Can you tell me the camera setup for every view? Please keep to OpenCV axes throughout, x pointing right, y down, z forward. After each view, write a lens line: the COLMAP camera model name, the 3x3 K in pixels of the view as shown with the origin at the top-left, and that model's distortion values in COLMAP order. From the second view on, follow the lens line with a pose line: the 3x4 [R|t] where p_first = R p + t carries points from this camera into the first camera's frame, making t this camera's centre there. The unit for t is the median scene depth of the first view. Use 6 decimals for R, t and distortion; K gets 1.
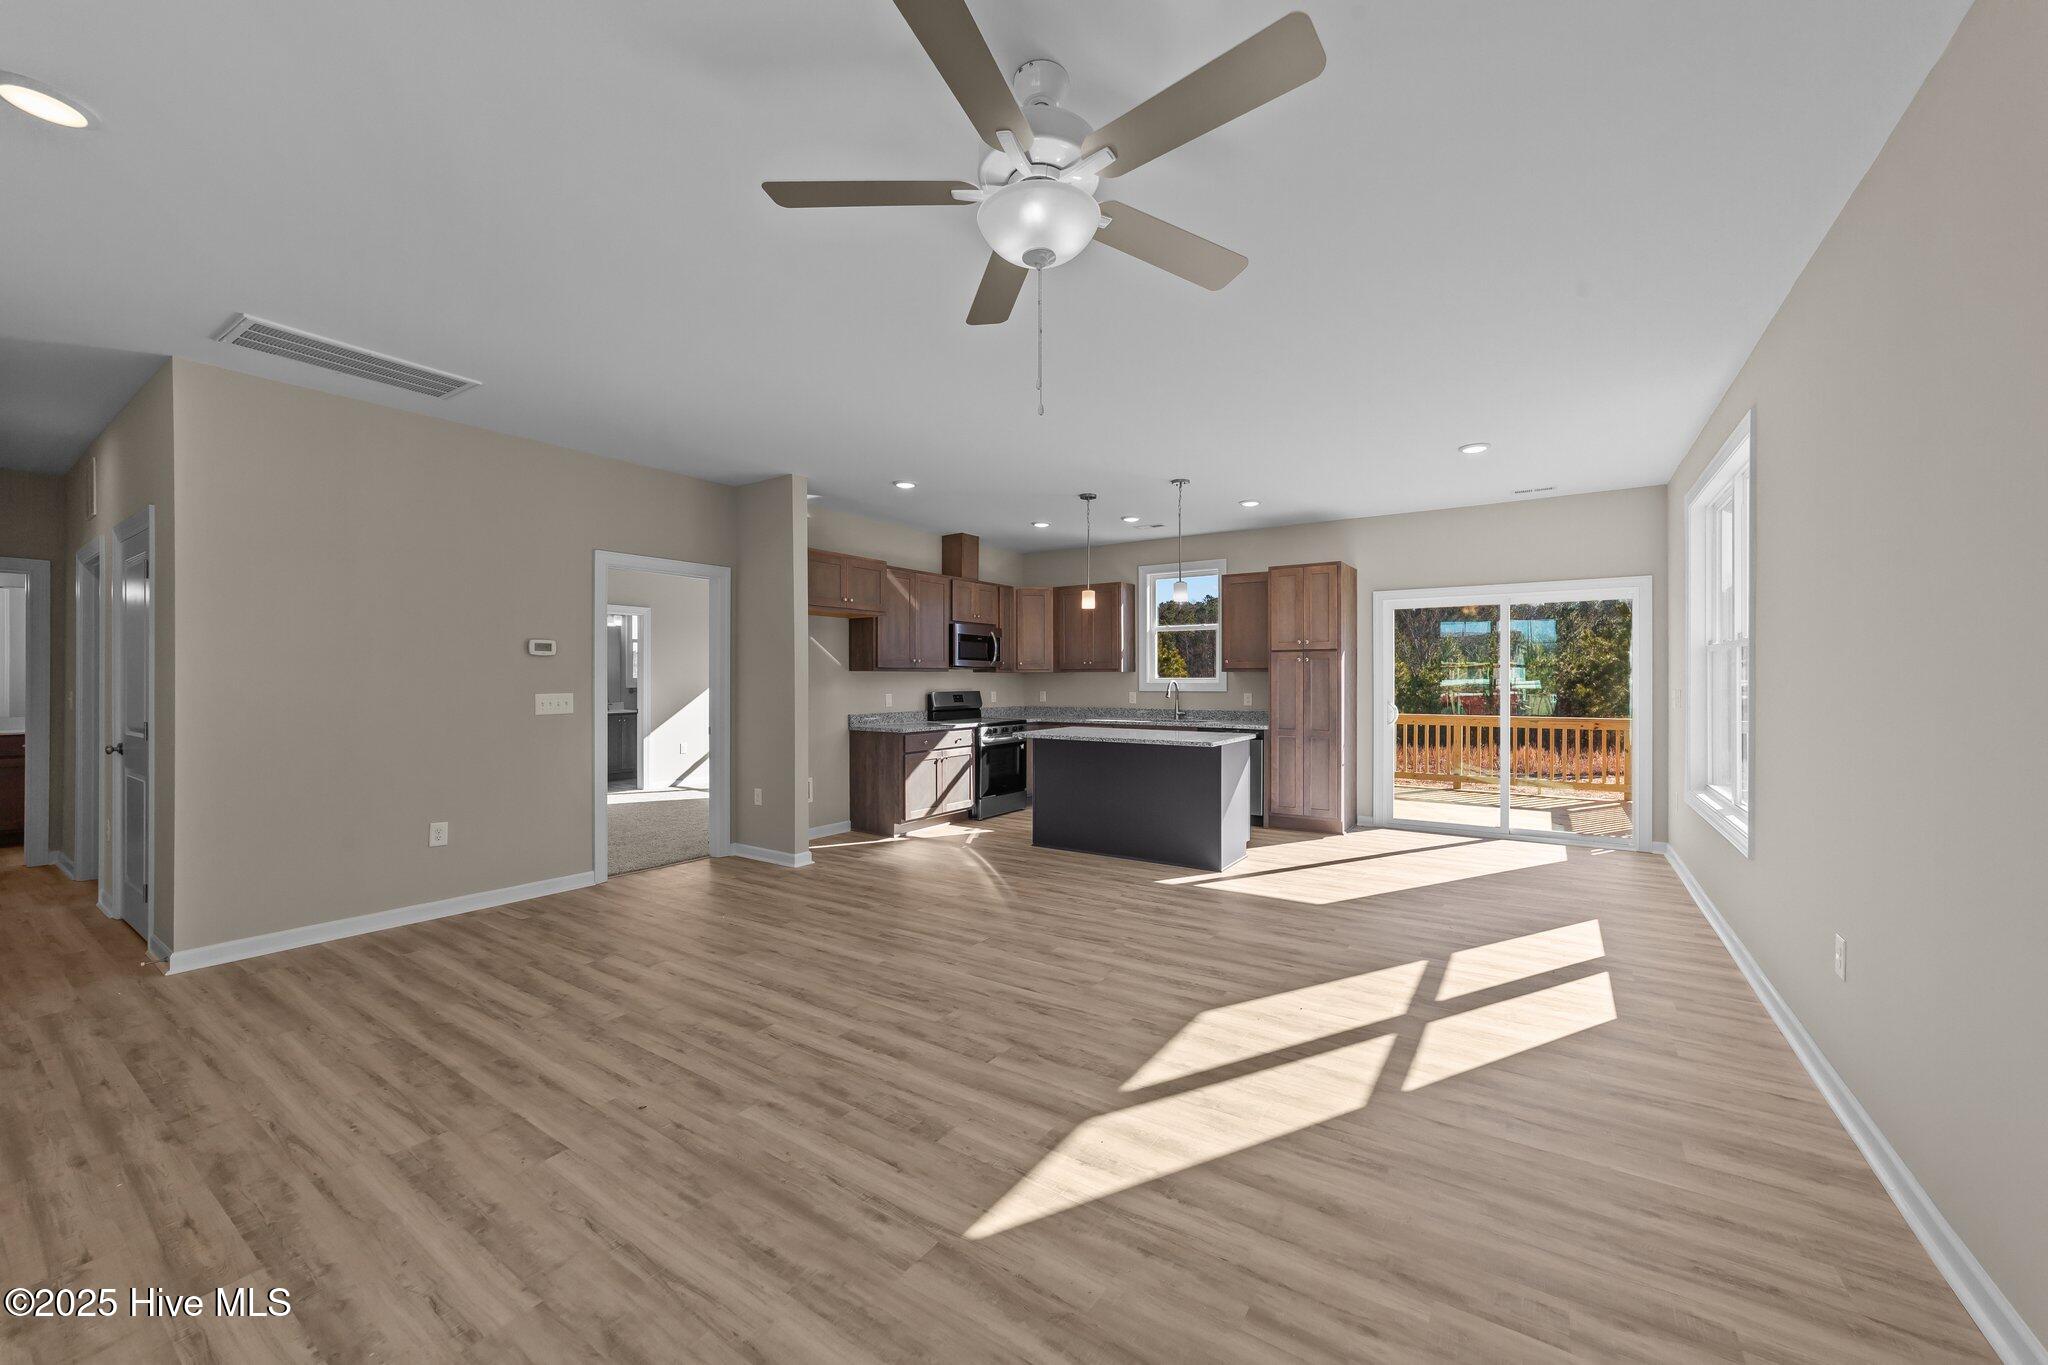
lens RADIAL K [[784.5, 0, 1024.2], [0, 784.5, 680.8], [0, 0, 1]] dist [-0.002748, -0.000162]
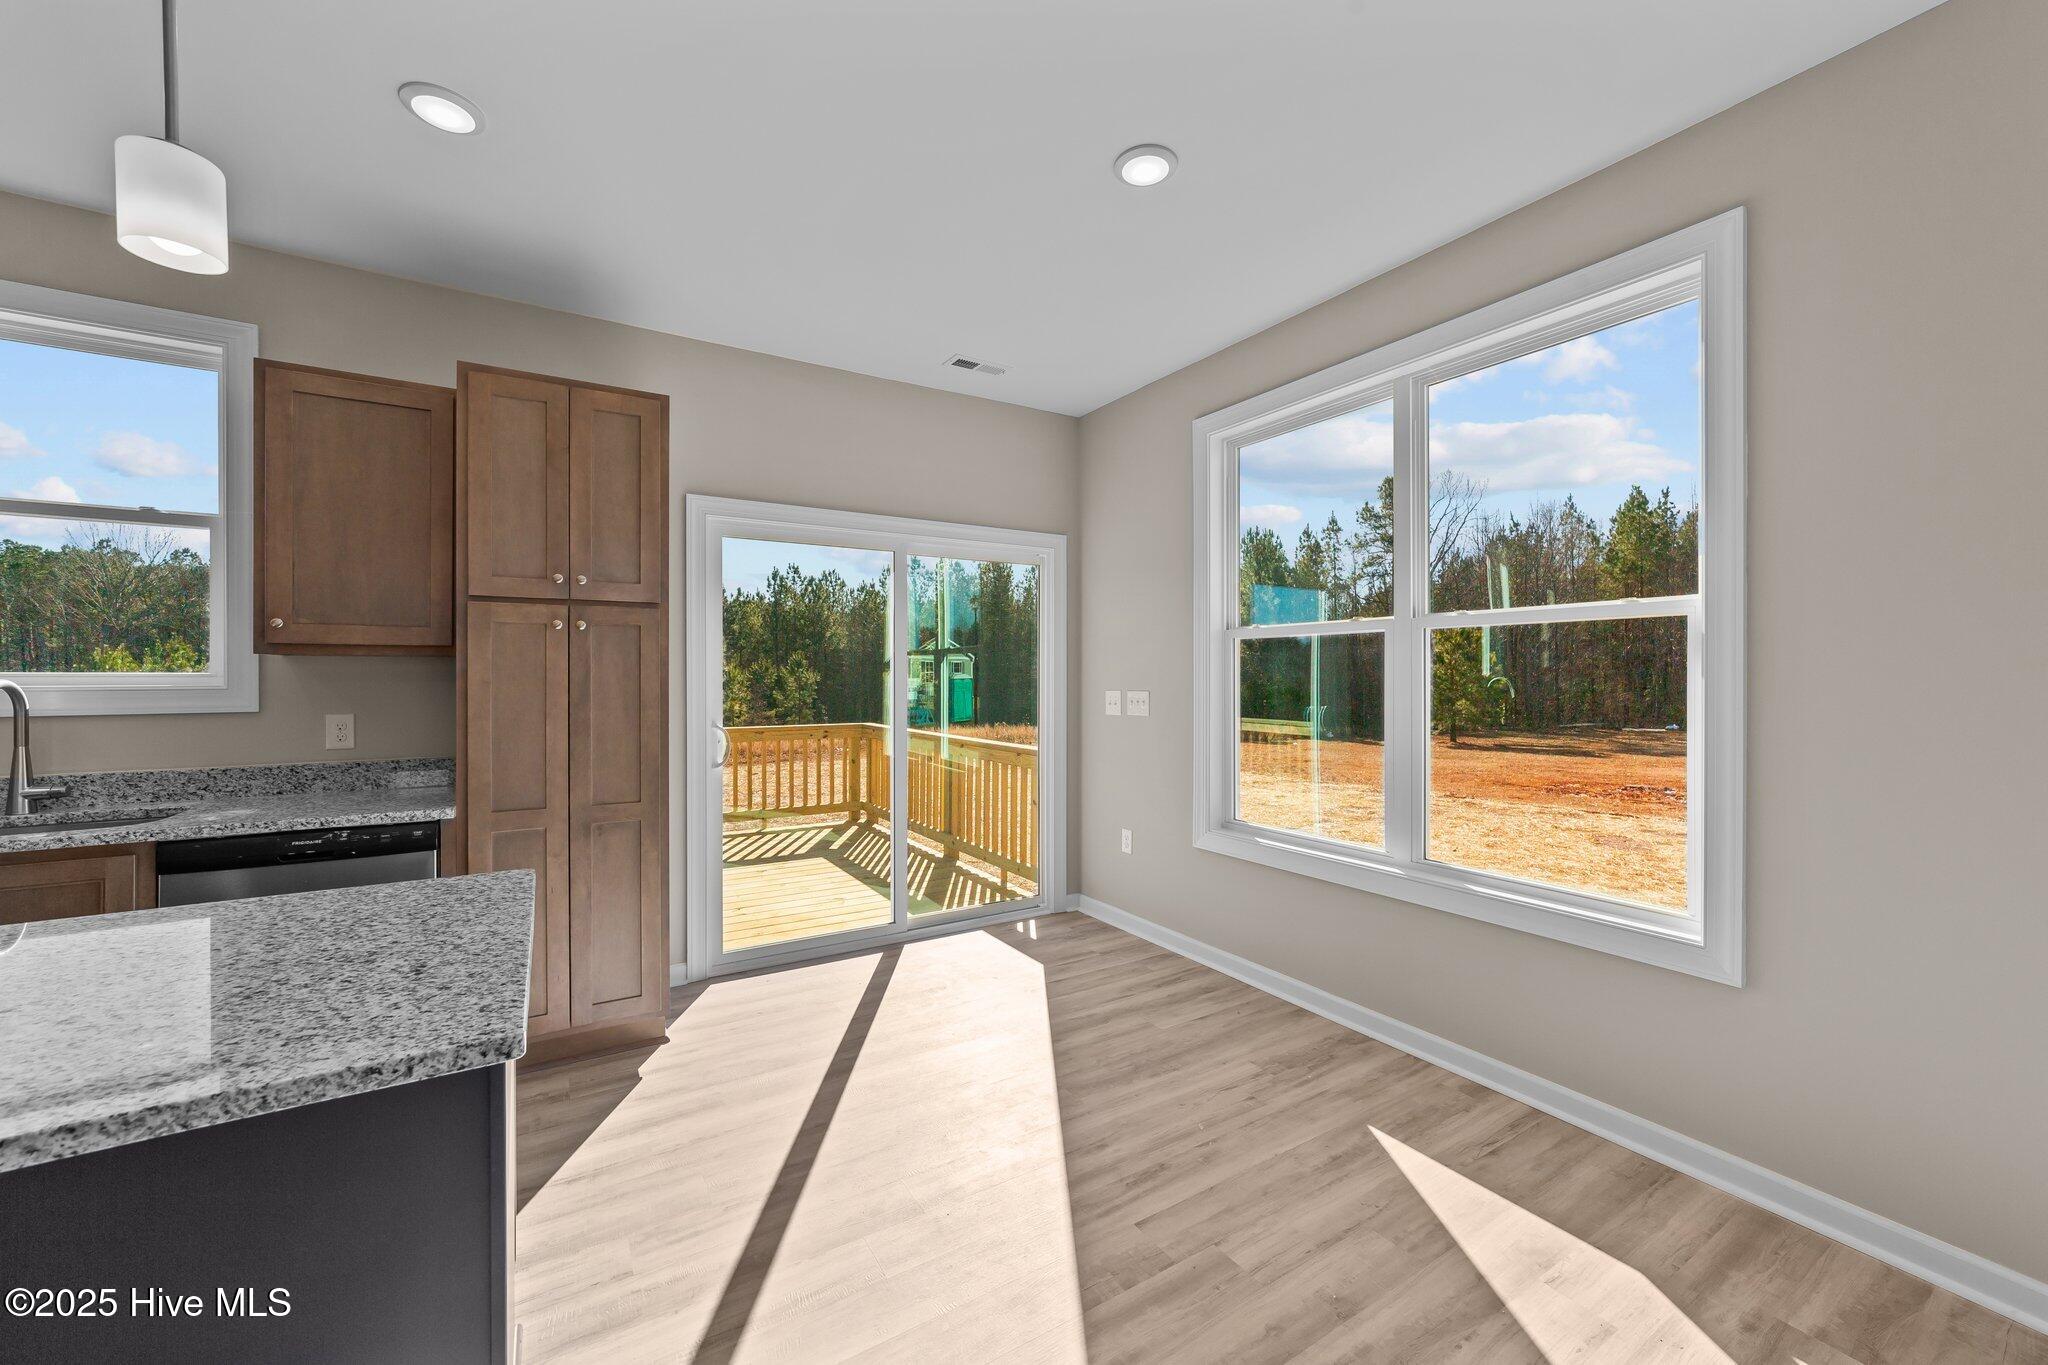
lens RADIAL K [[784.5, 0, 1025.7], [0, 784.5, 681.6], [0, 0, 1]] dist [-0.002748, -0.000162]
pose [[0.412916, -0.005562, 0.910752, 0.097438], [0.002093, 0.999985, 0.005159, -0.000713], [-0.910767, -0.000224, 0.412921, 0.627624]]
